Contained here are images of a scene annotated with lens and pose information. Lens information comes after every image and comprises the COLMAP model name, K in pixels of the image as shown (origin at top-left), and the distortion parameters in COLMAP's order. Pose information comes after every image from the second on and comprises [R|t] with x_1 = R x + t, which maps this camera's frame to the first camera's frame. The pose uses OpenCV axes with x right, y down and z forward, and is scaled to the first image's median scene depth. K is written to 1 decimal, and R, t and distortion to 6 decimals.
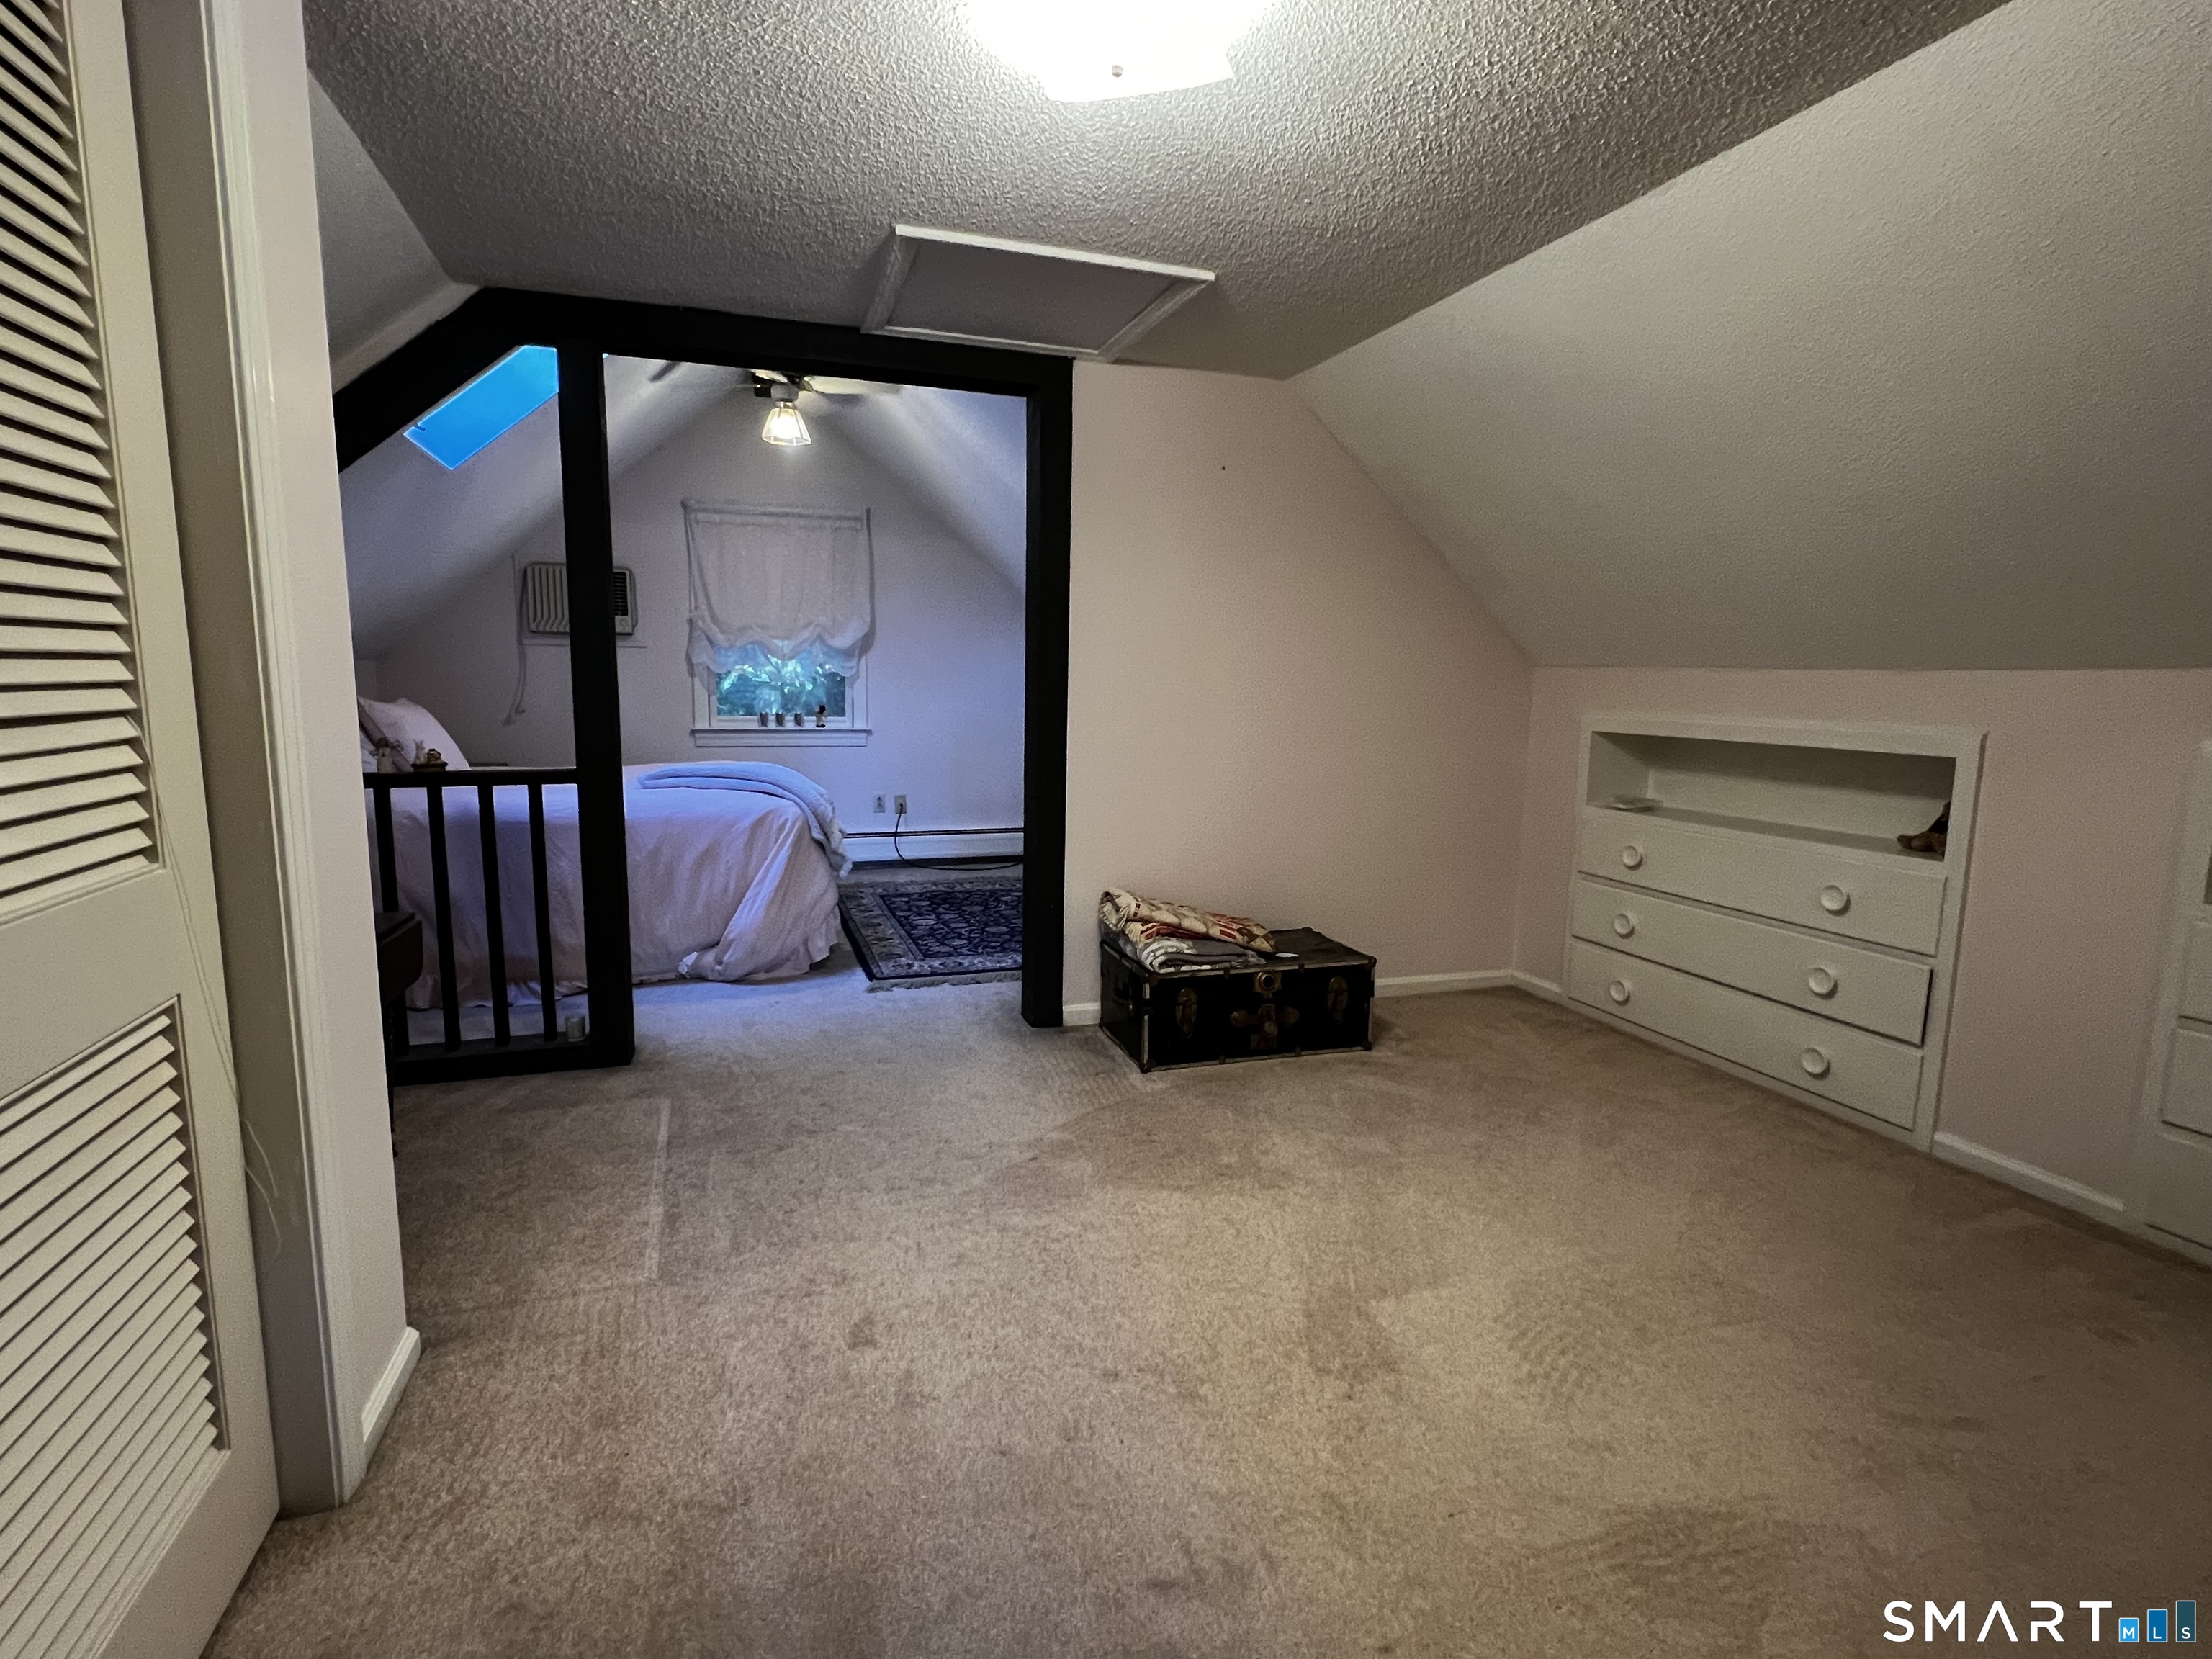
lens RADIAL K [[1077.1, 0, 1100.2], [0, 1077.1, 832.3], [0, 0, 1]] dist [-0.002269, -0.000524]
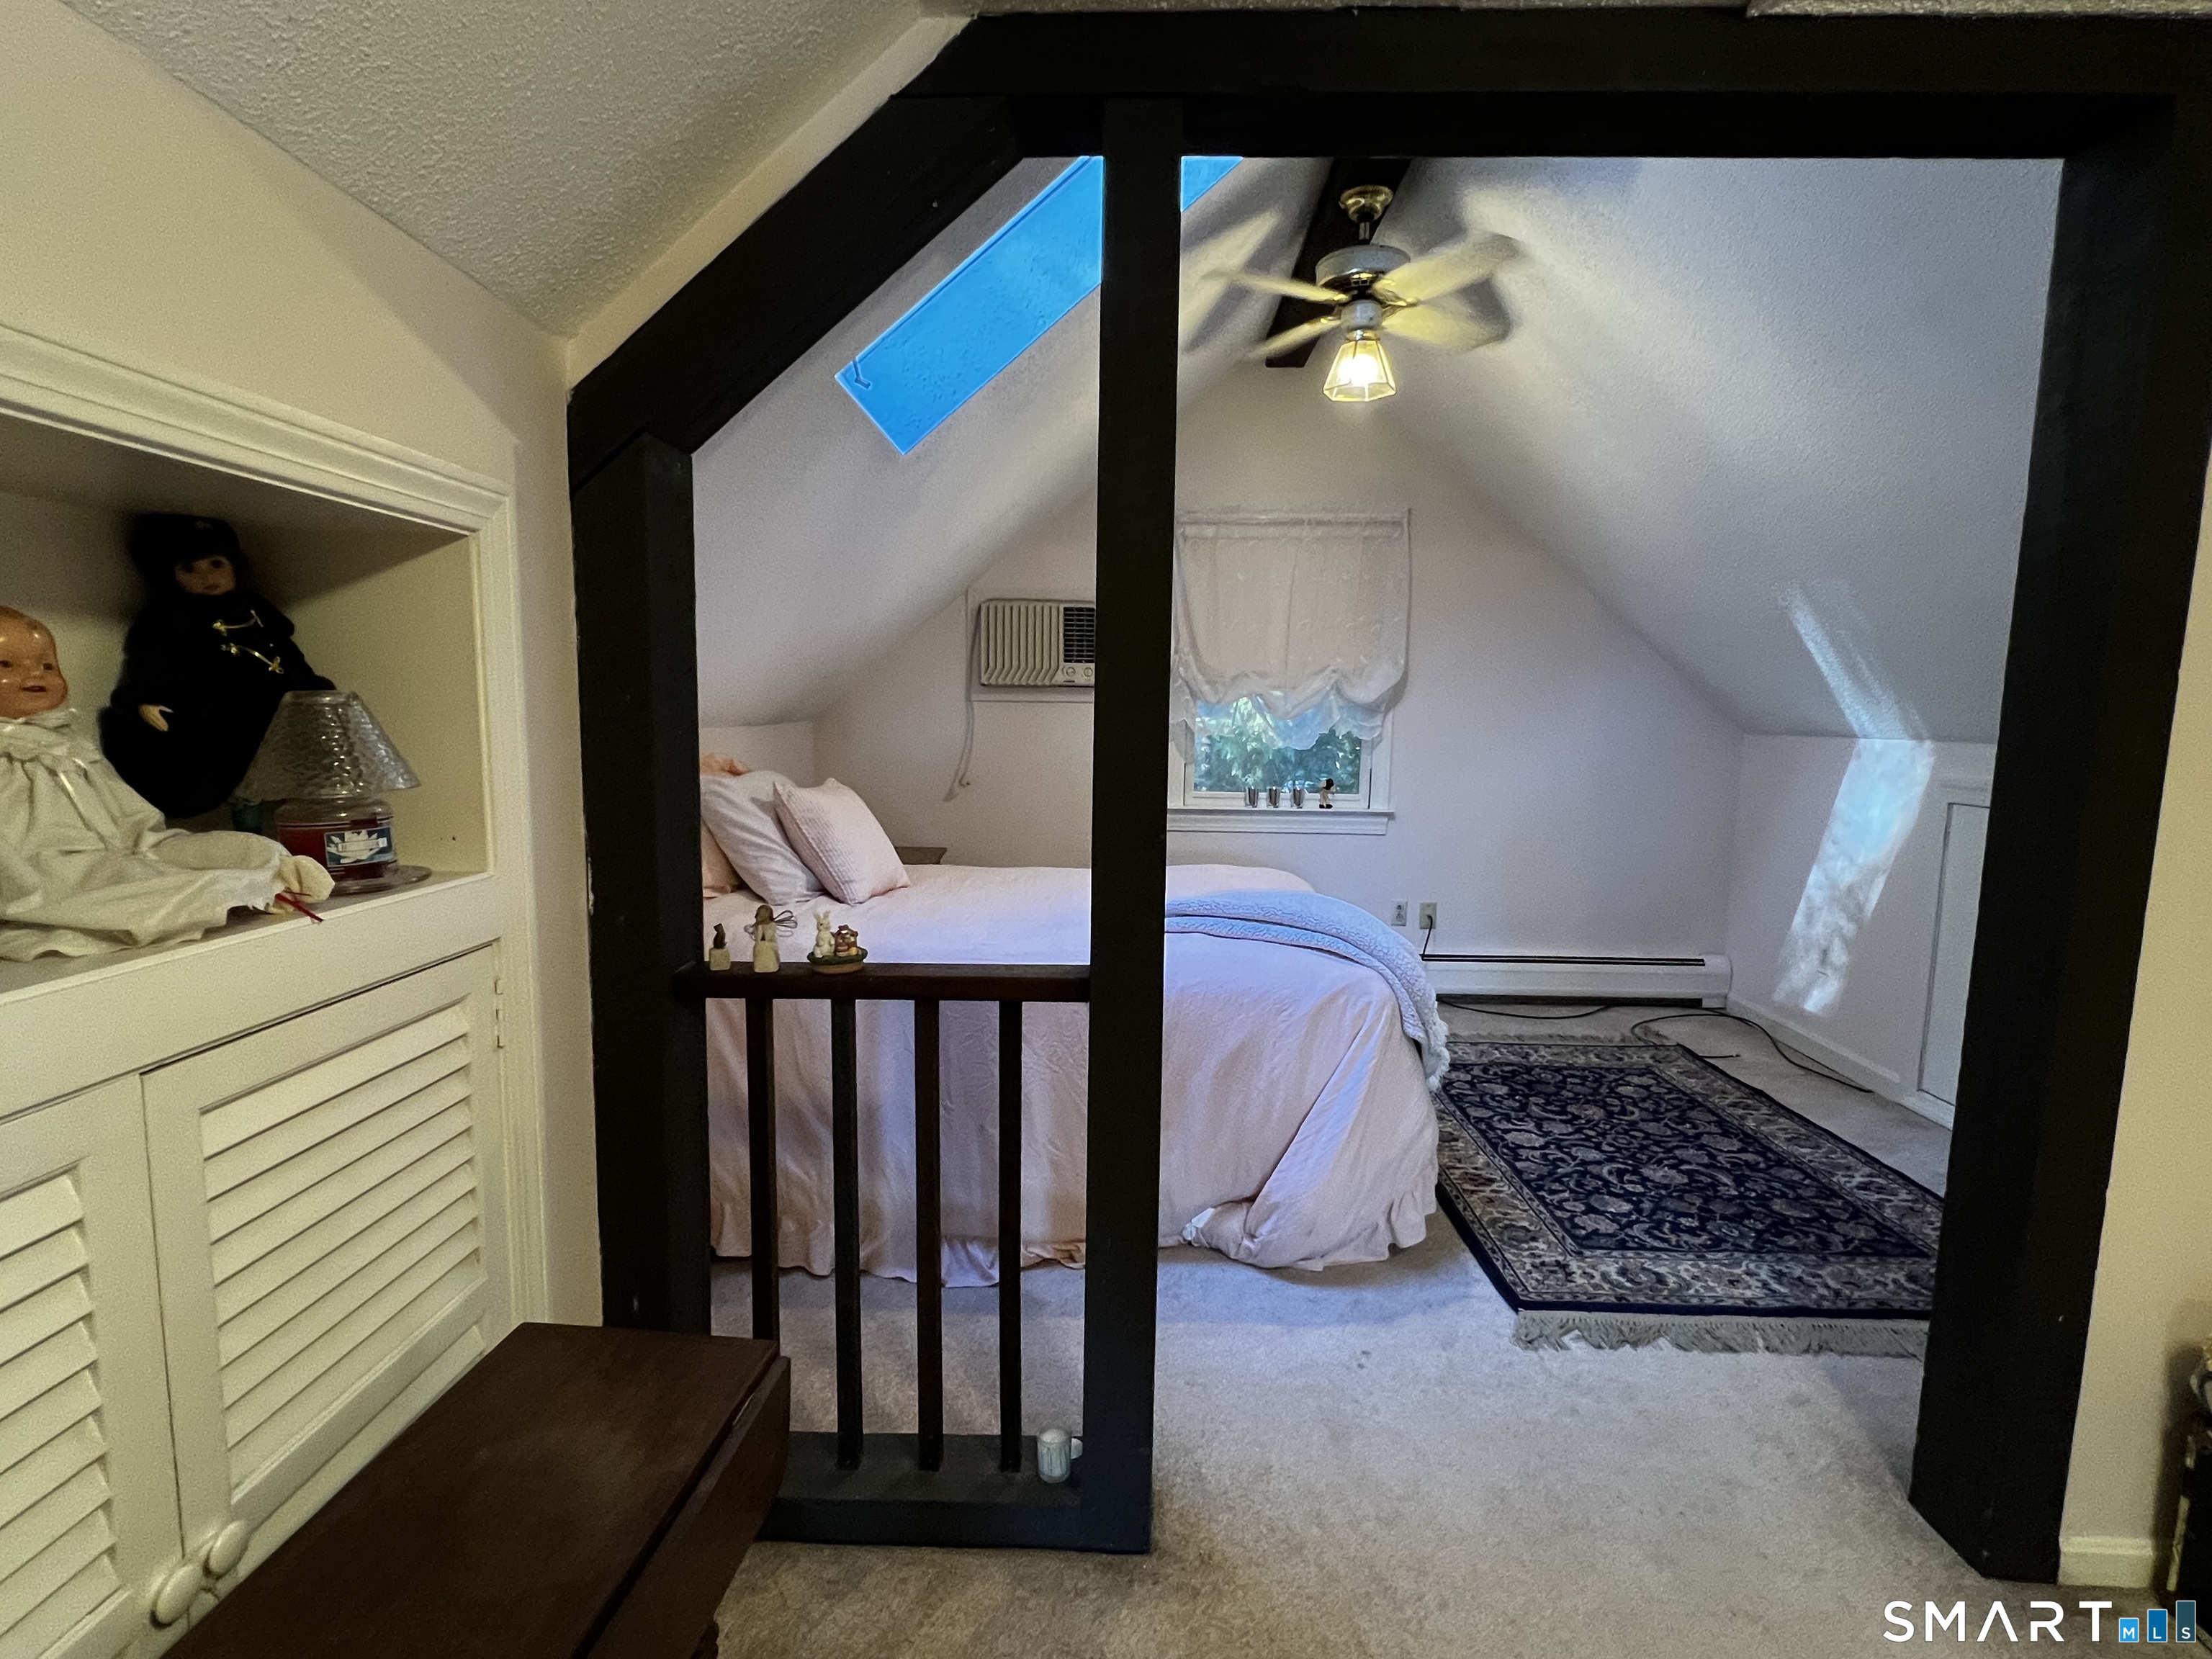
lens RADIAL K [[1077.1, 0, 1105.0], [0, 1077.1, 829.7], [0, 0, 1]] dist [-0.002269, -0.000524]
pose [[0.940246, 0.035521, -0.338637, -0.208918], [-0.047032, 0.998559, -0.025846, -0.077943], [0.337231, 0.040228, 0.940562, 0.352349]]
